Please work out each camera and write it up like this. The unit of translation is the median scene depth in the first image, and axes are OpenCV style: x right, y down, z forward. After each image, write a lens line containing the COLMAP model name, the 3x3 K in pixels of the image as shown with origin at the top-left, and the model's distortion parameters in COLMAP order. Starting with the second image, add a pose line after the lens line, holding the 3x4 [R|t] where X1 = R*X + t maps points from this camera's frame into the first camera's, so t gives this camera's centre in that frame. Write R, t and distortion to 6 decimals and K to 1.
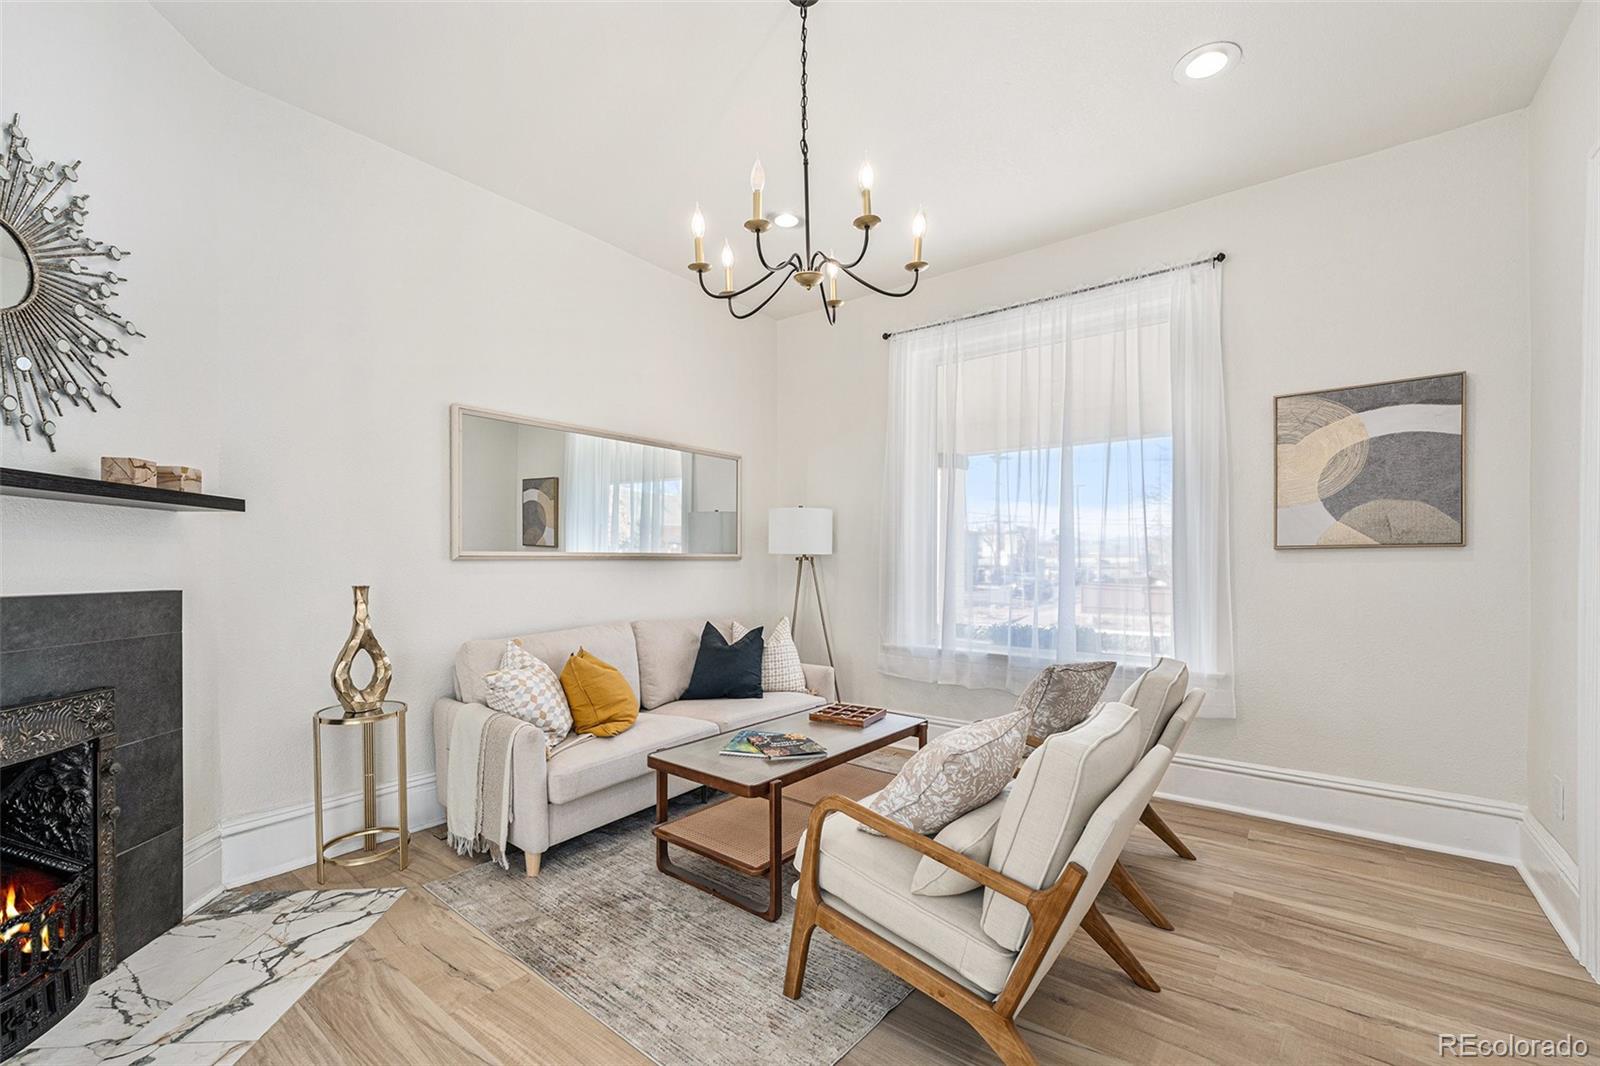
lens RADIAL K [[678.6, 0, 796.6], [0, 678.6, 546.1], [0, 0, 1]] dist [0.001416, 0.000116]
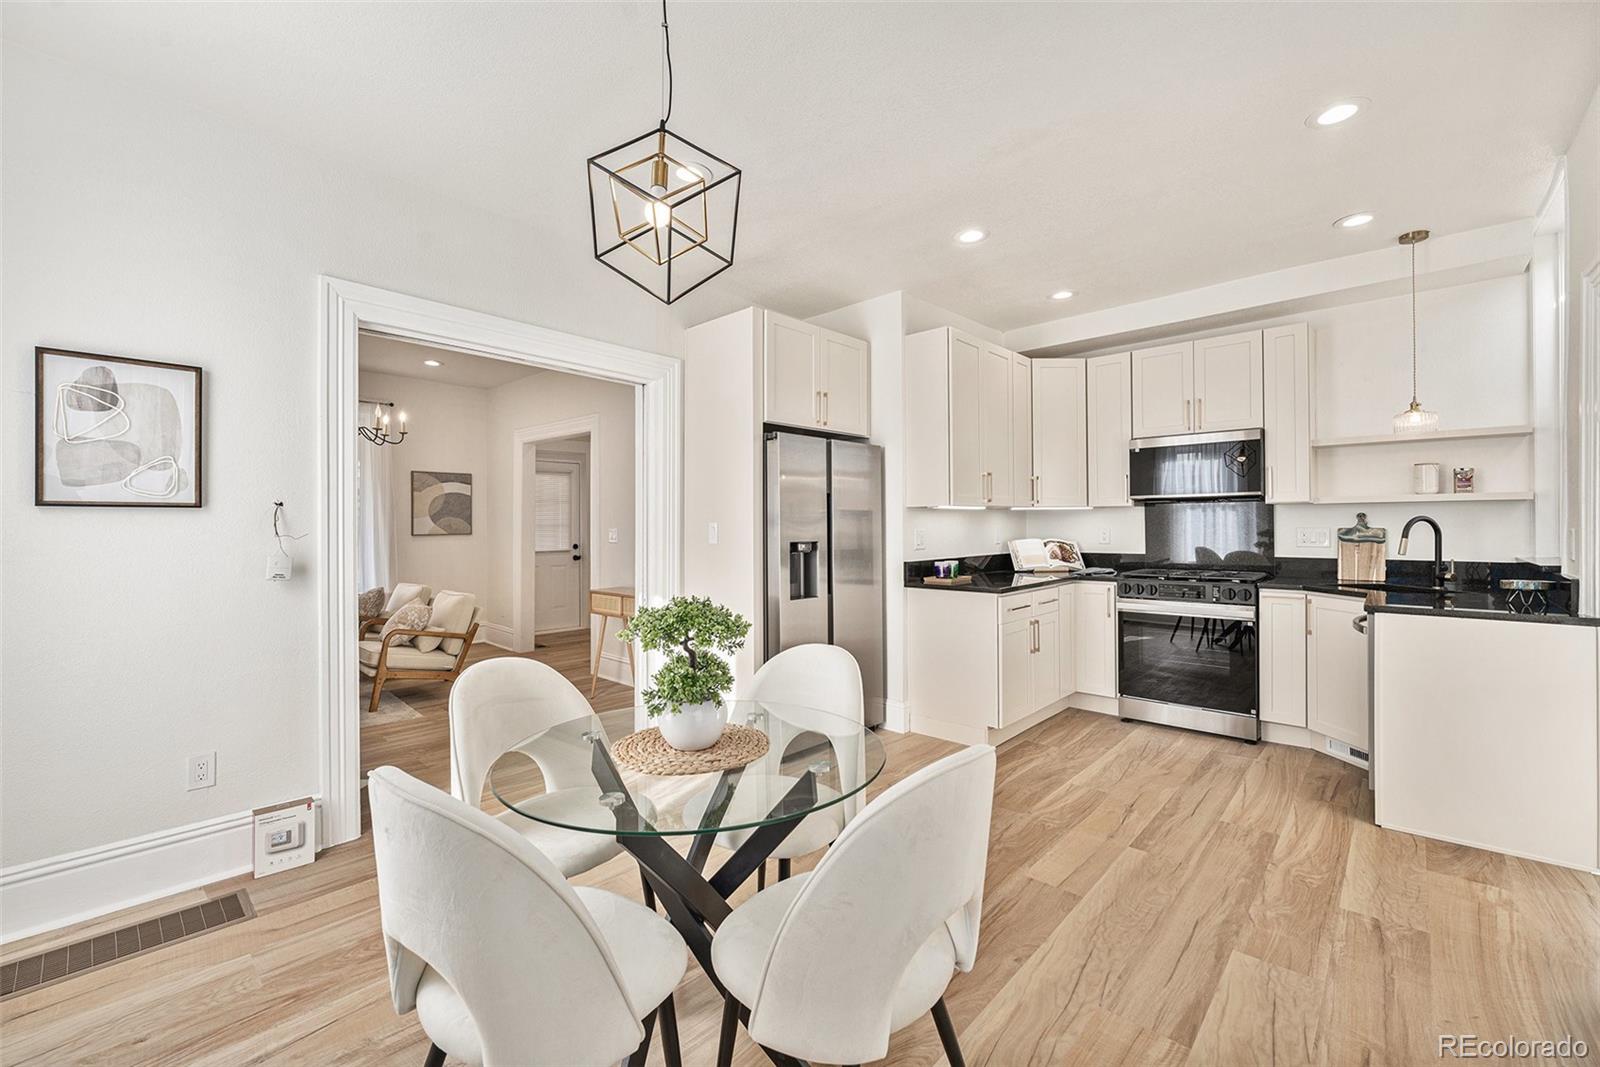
lens RADIAL K [[678.6, 0, 797.2], [0, 678.6, 531.0], [0, 0, 1]] dist [0.001416, 0.000116]
pose [[0.059187, 0.000247, 0.998247, -1.737902], [-0.003352, 0.999994, -0.000049, -0.017913], [-0.998241, -0.003343, 0.059187, -0.527500]]
